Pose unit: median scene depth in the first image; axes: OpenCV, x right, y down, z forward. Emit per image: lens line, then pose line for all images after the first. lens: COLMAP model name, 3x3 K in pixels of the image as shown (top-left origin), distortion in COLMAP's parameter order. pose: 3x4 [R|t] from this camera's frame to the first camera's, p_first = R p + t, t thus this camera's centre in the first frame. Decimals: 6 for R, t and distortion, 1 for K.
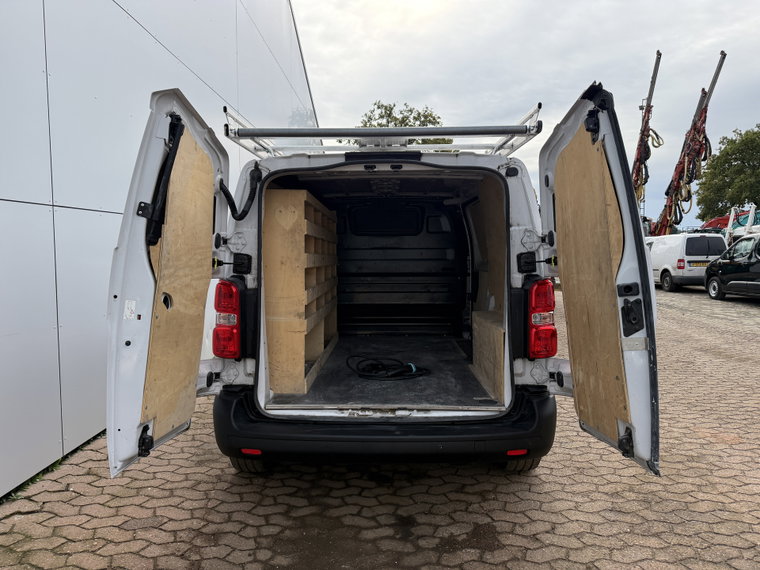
lens RADIAL K [[550.3, 0, 380.3], [0, 550.3, 283.7], [0, 0, 1]] dist [-0.008793, 0.003971]
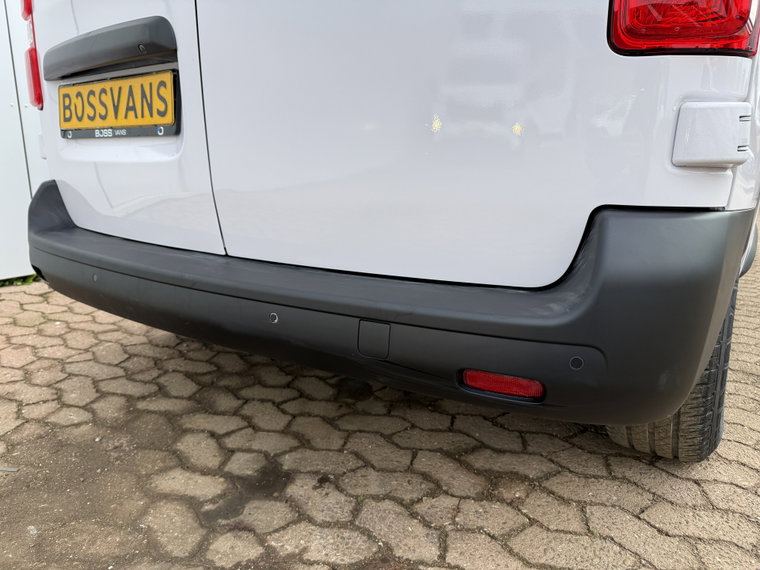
lens RADIAL K [[550.3, 0, 382.3], [0, 550.3, 283.8], [0, 0, 1]] dist [-0.008793, 0.003971]
pose [[0.834691, 0.128850, -0.535434, 0.310938], [-0.048124, 0.985591, 0.162158, 0.192120], [0.548613, -0.109584, 0.828864, 0.661862]]
